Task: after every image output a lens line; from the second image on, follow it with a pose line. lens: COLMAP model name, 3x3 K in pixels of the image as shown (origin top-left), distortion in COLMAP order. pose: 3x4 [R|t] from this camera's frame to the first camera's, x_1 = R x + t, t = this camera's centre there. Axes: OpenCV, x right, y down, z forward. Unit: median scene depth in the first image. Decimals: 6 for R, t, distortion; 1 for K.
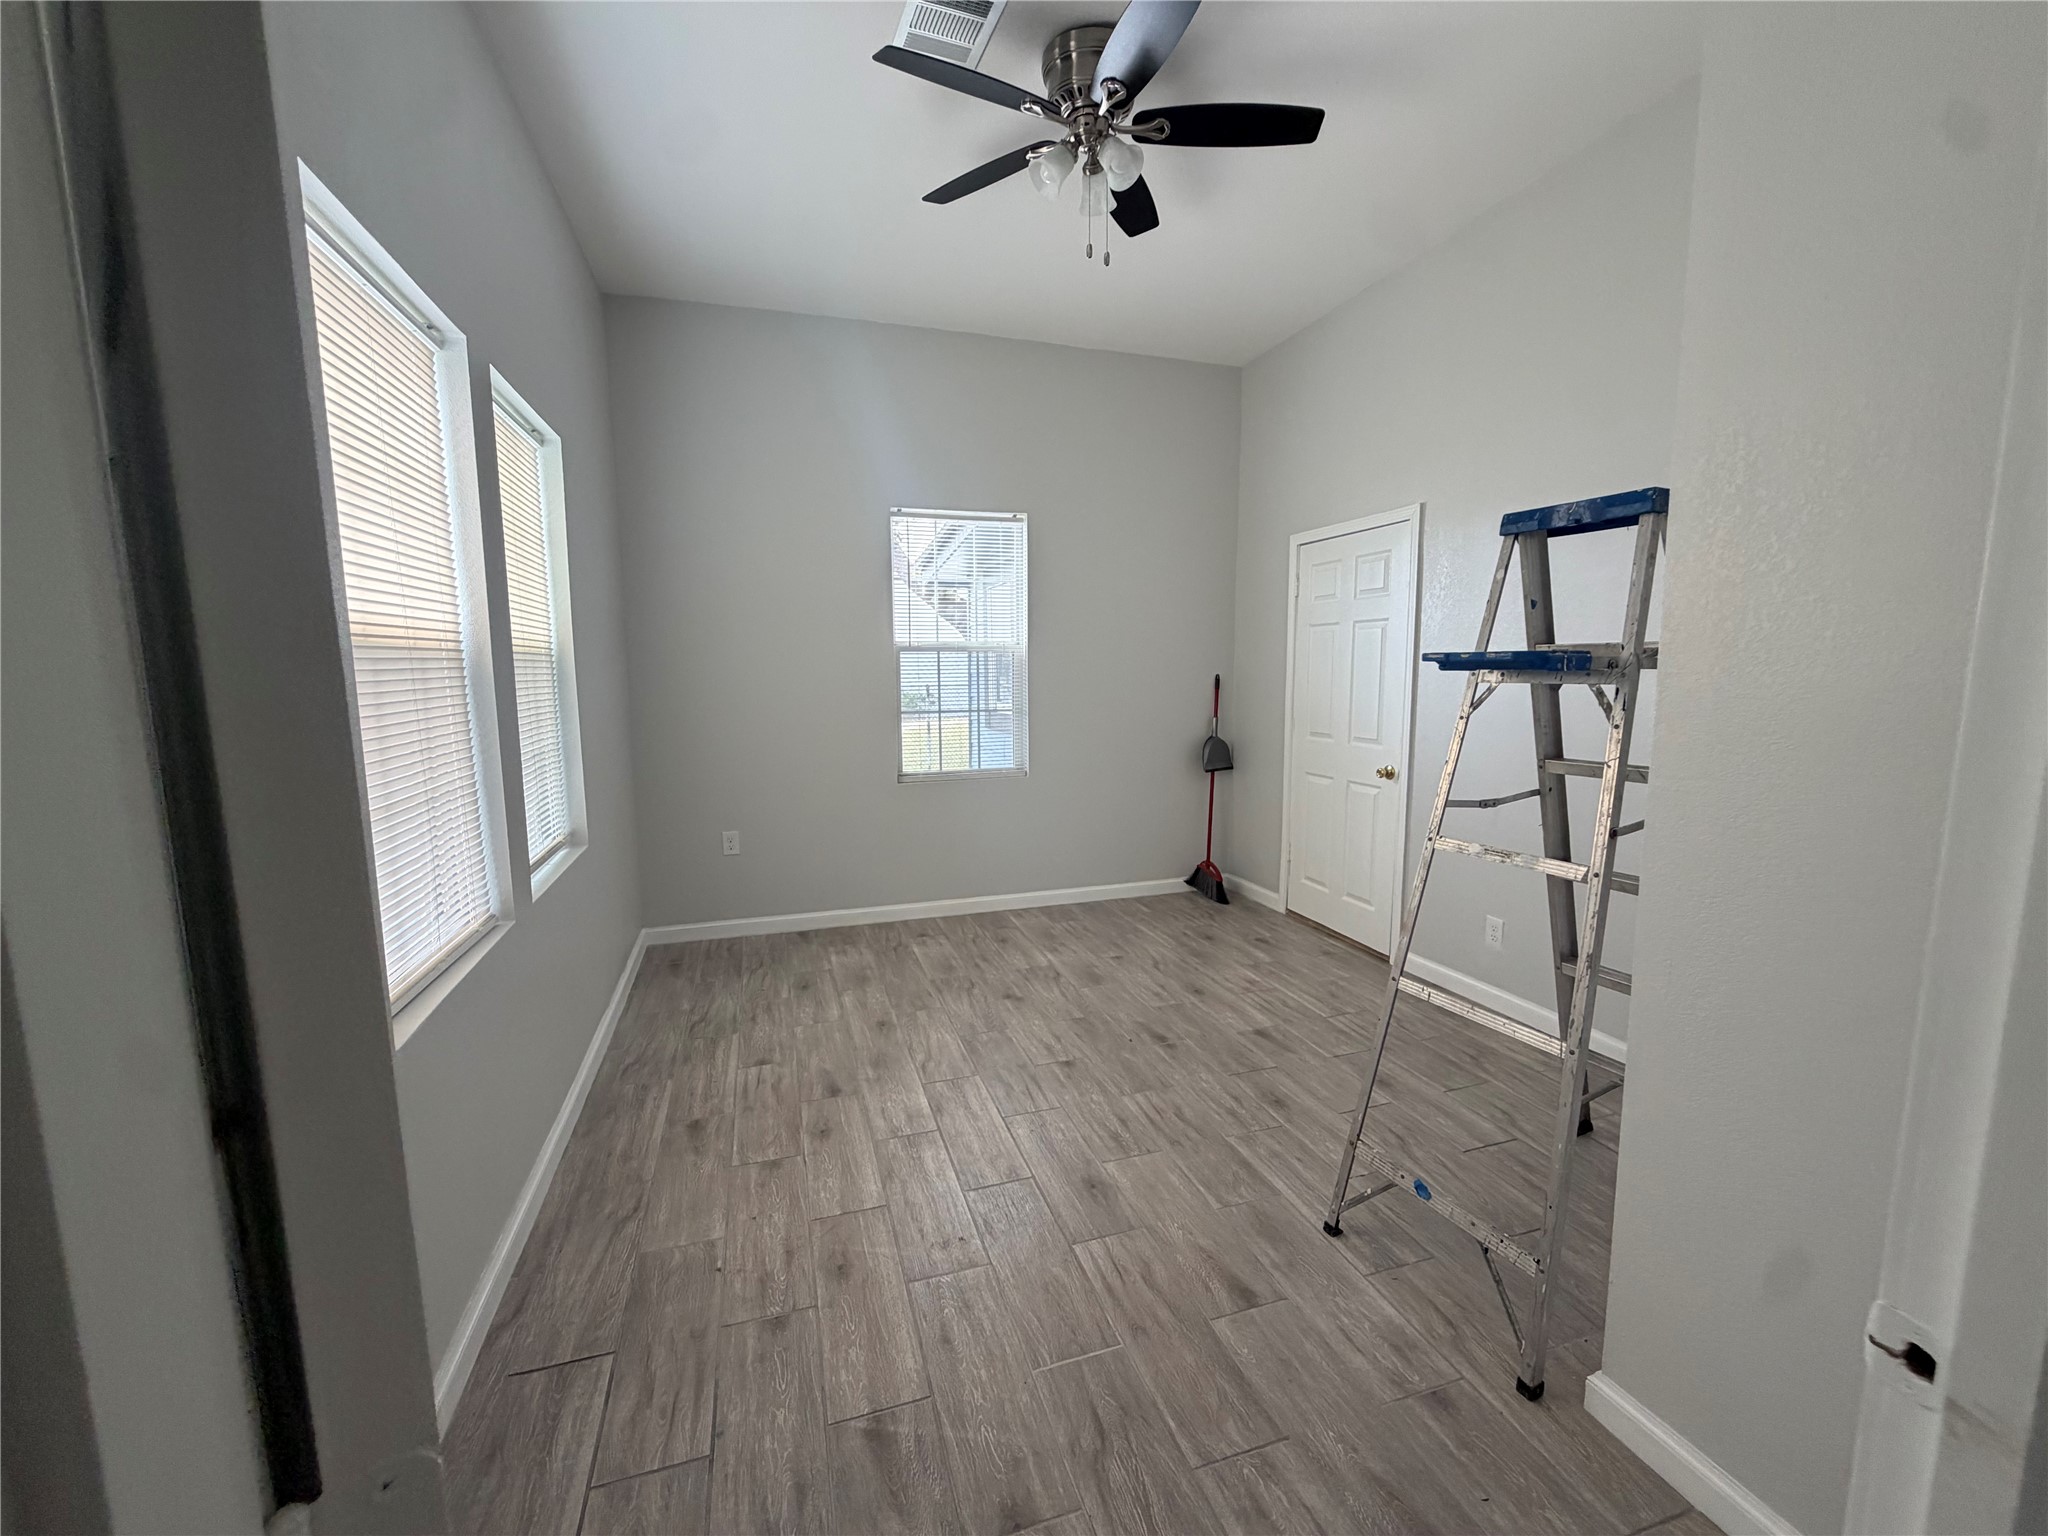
lens RADIAL K [[818.5, 0, 1015.3], [0, 818.5, 767.2], [0, 0, 1]] dist [0.000384, 0.000535]
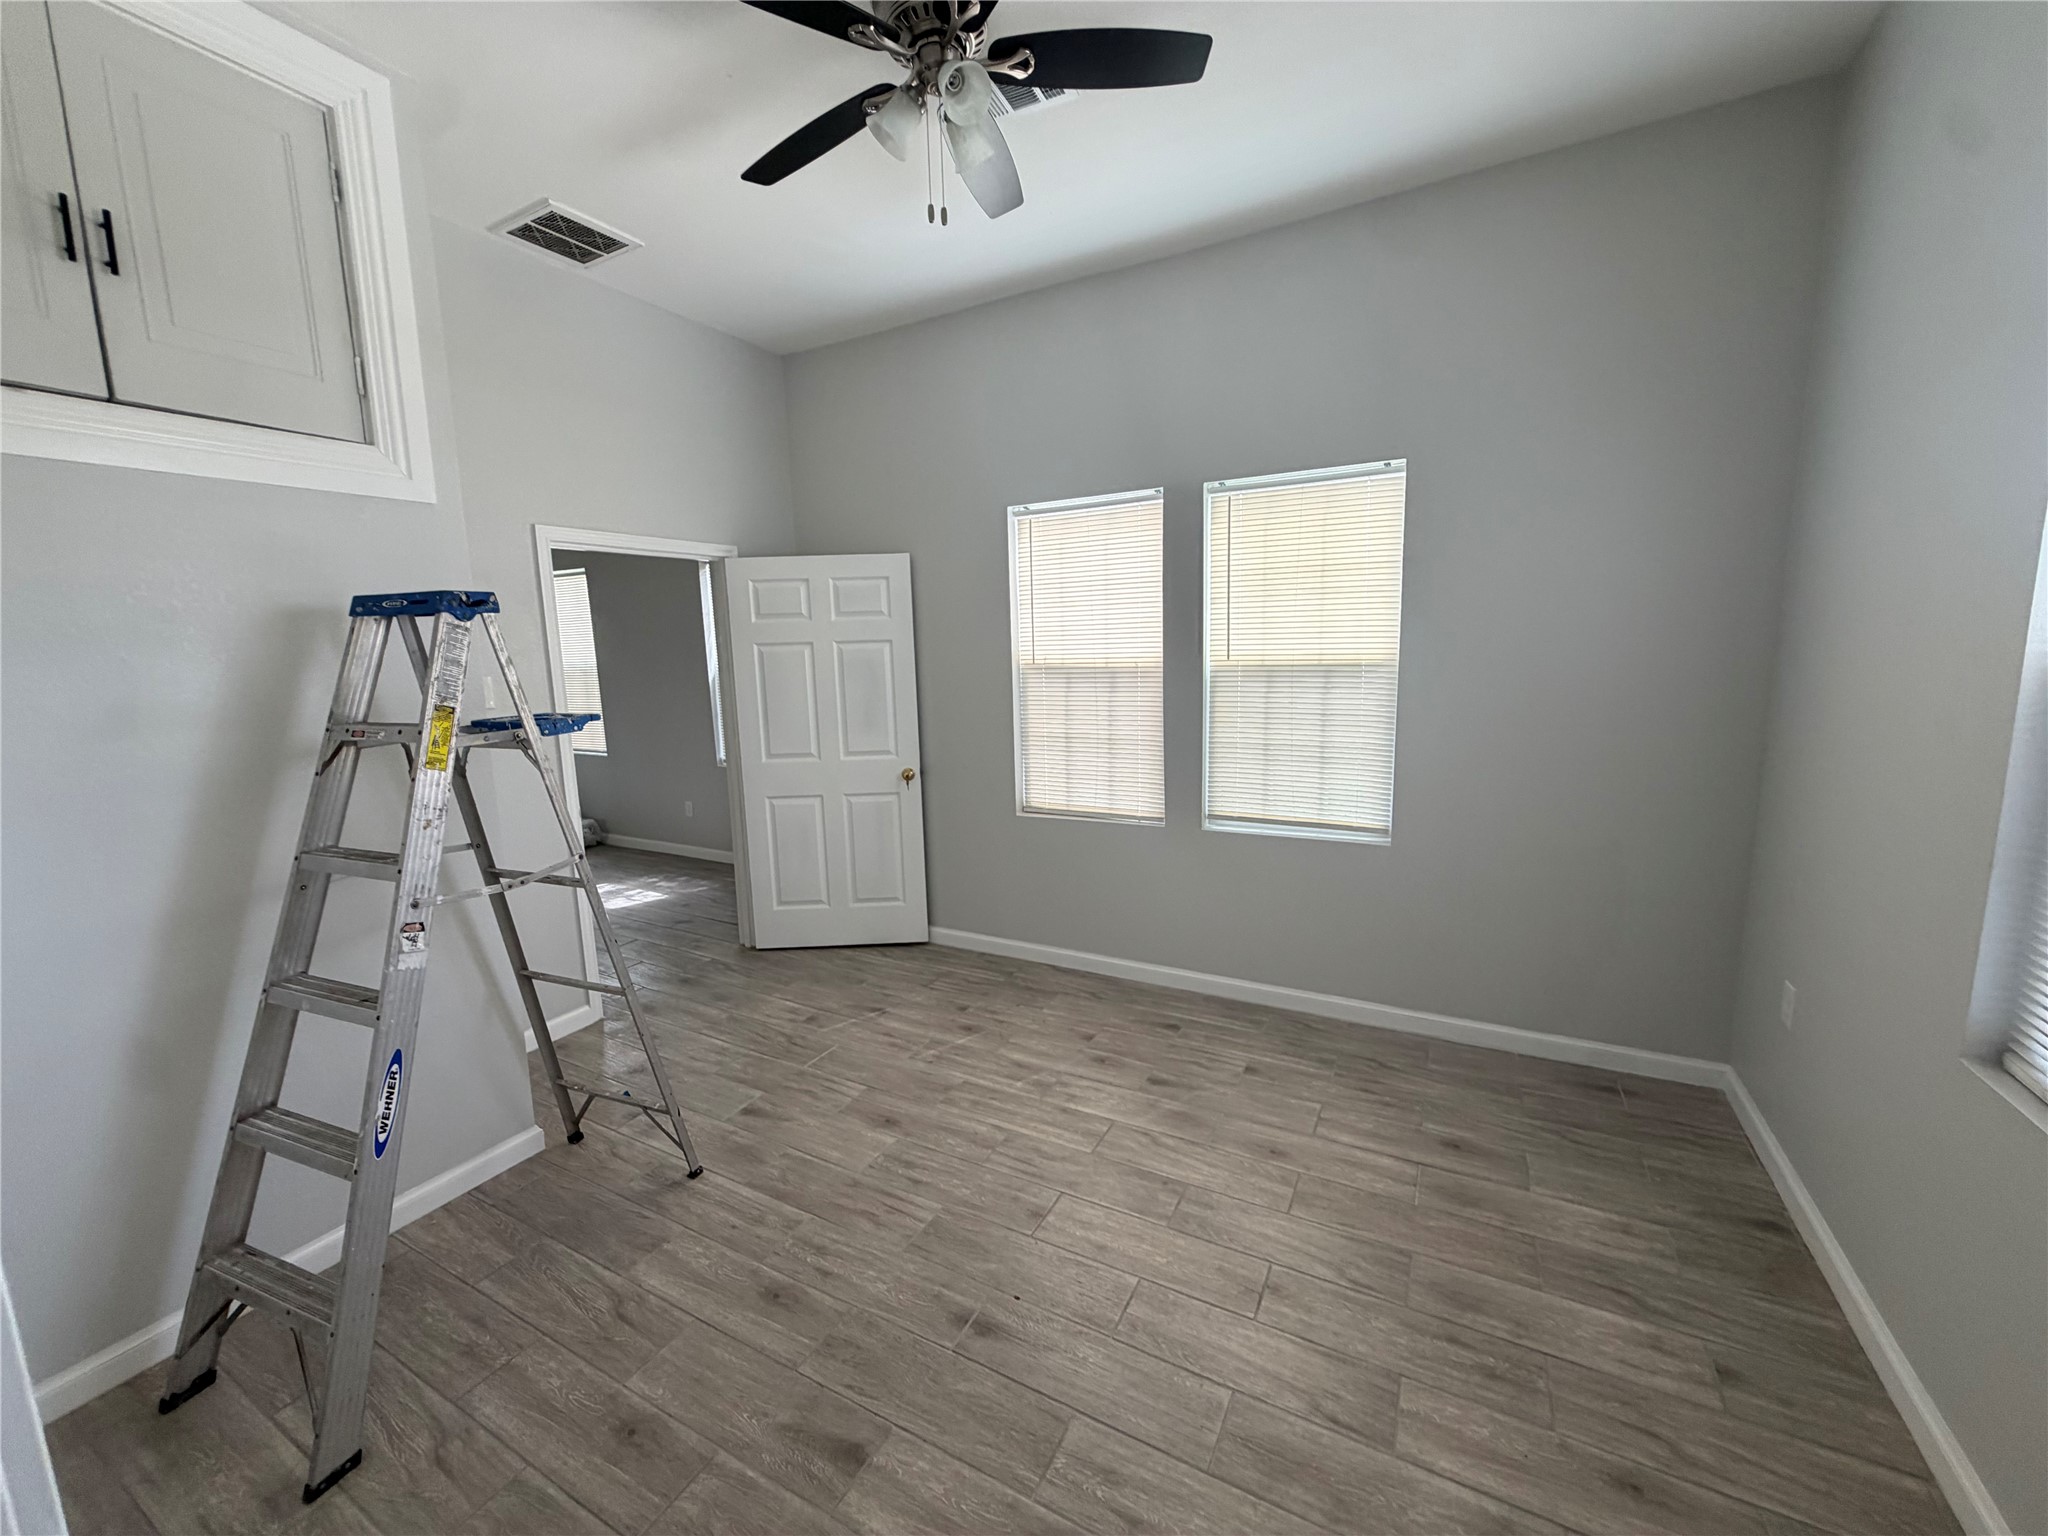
lens RADIAL K [[818.5, 0, 1015.3], [0, 818.5, 767.2], [0, 0, 1]] dist [0.000384, 0.000535]
pose [[-0.718170, 0.136122, -0.682424, 0.632745], [-0.053608, 0.966944, 0.249291, -0.283520], [0.693800, 0.215617, -0.687132, 1.620809]]
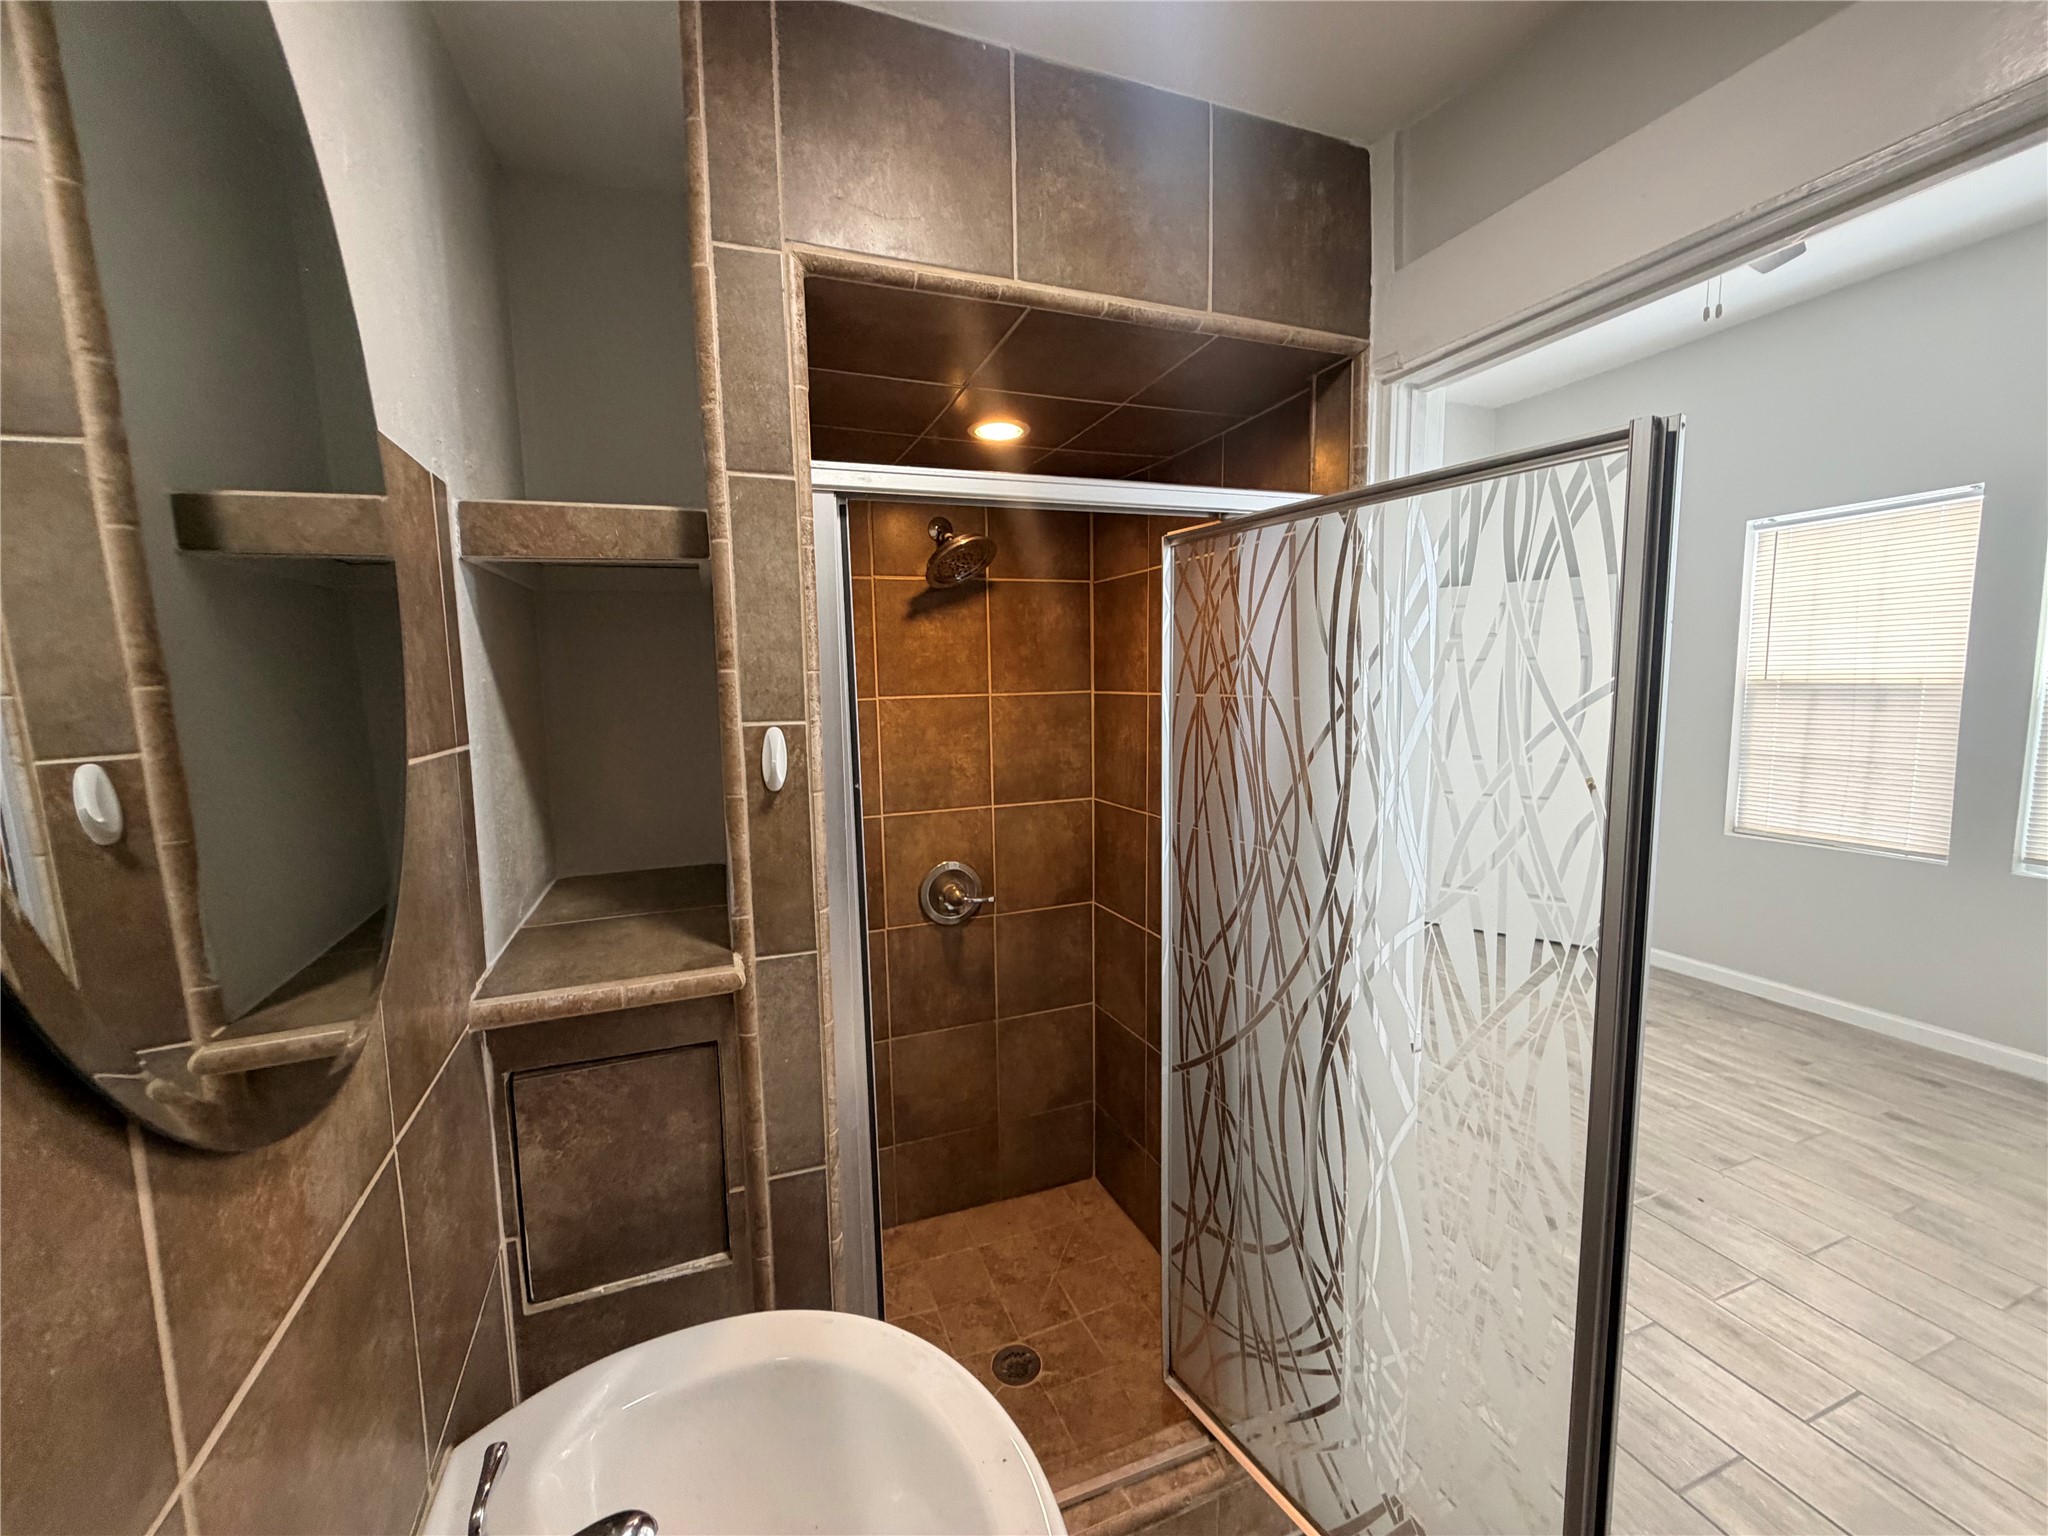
lens RADIAL K [[818.5, 0, 1015.3], [0, 818.5, 767.2], [0, 0, 1]] dist [0.000384, 0.000535]
pose [[-0.997369, 0.038928, -0.061150, 0.986863], [0.023368, 0.971198, 0.237124, -0.320634], [0.068620, 0.235072, -0.969553, 1.931955]]
